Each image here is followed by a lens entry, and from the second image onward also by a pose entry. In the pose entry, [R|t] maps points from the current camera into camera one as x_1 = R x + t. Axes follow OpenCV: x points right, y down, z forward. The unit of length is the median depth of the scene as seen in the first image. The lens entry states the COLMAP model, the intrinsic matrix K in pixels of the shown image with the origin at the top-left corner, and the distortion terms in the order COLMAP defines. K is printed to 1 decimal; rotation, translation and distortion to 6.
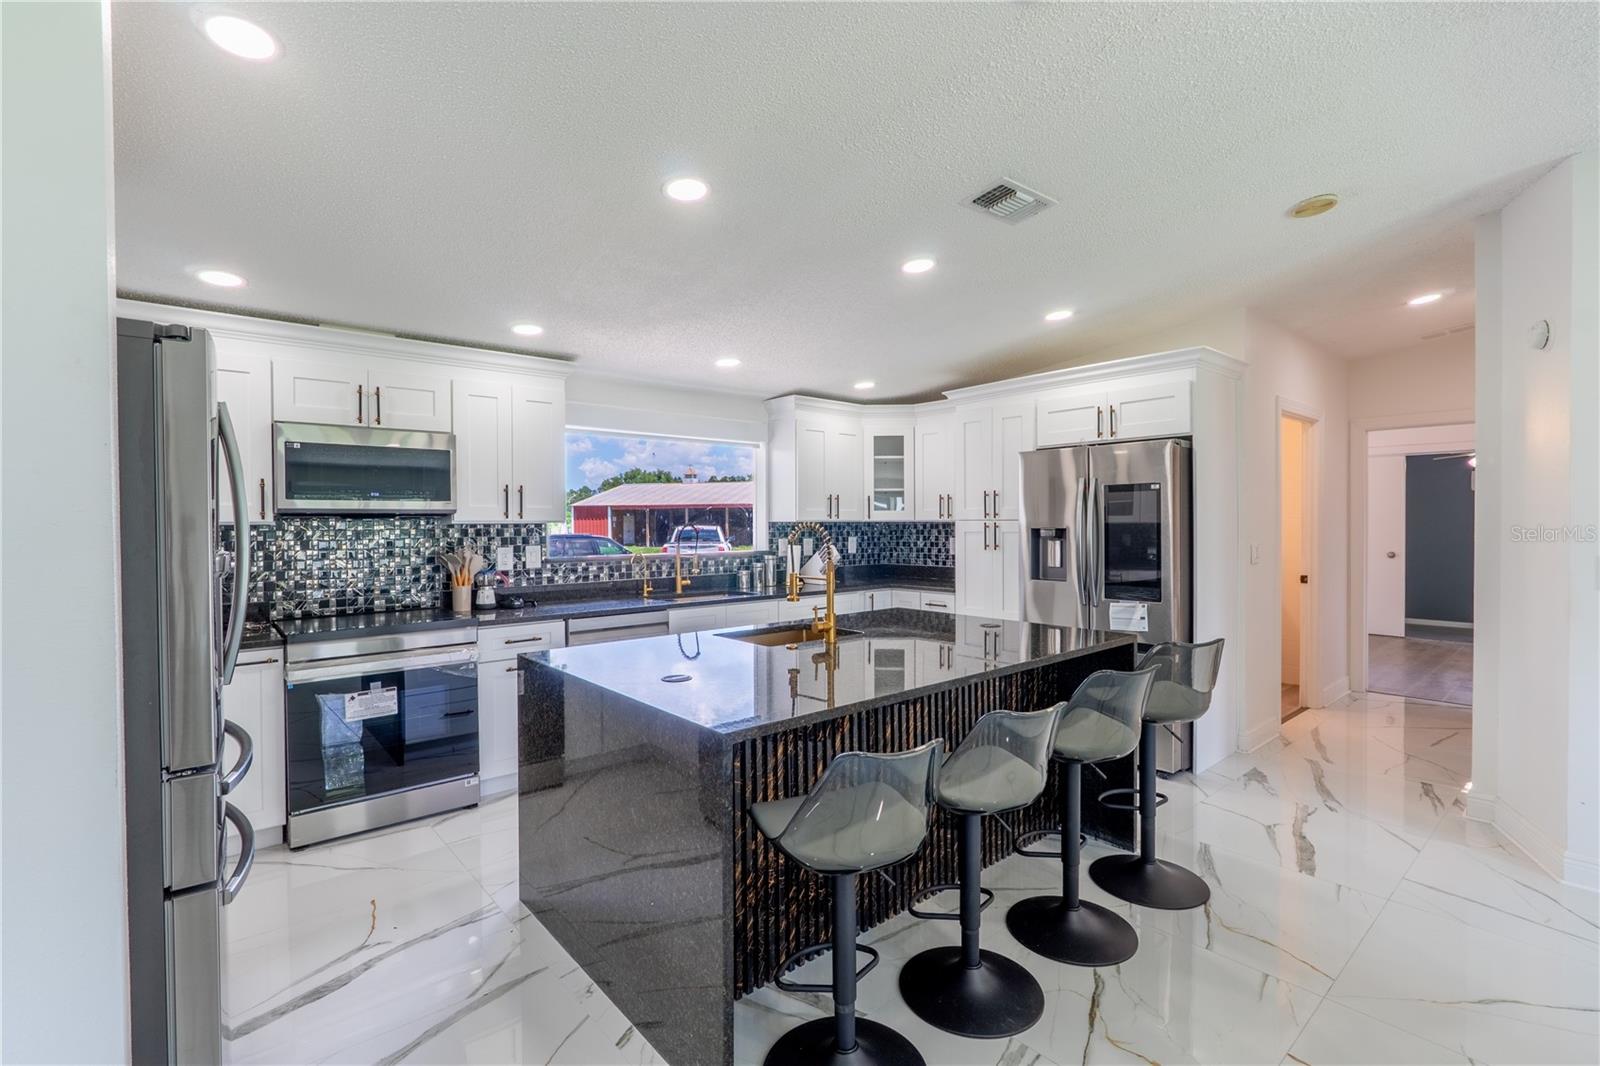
lens RADIAL K [[714.4, 0, 800.0], [0, 714.4, 533.0], [0, 0, 1]] dist [0.000142, 0.000106]
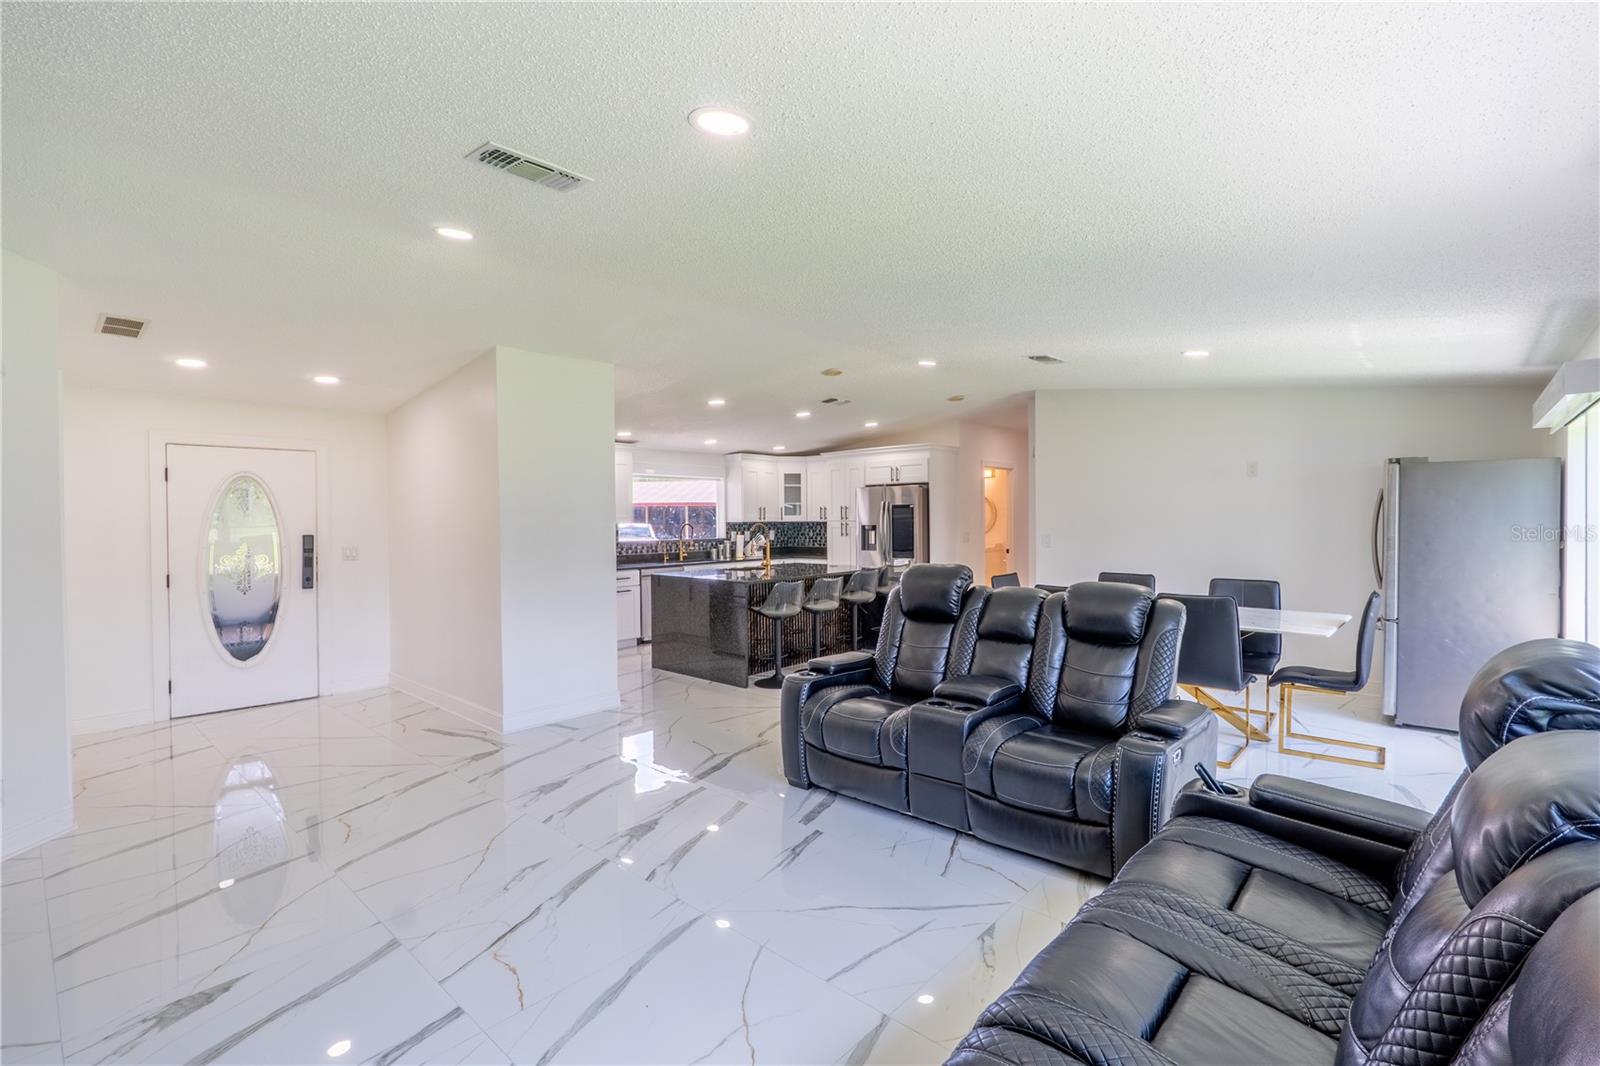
lens RADIAL K [[714.4, 0, 800.0], [0, 714.4, 533.0], [0, 0, 1]] dist [0.000142, 0.000106]
pose [[0.991896, -0.005830, 0.126918, -0.091300], [0.005209, 0.999973, 0.005227, 0.003614], [-0.126945, -0.004524, 0.991899, -0.836852]]
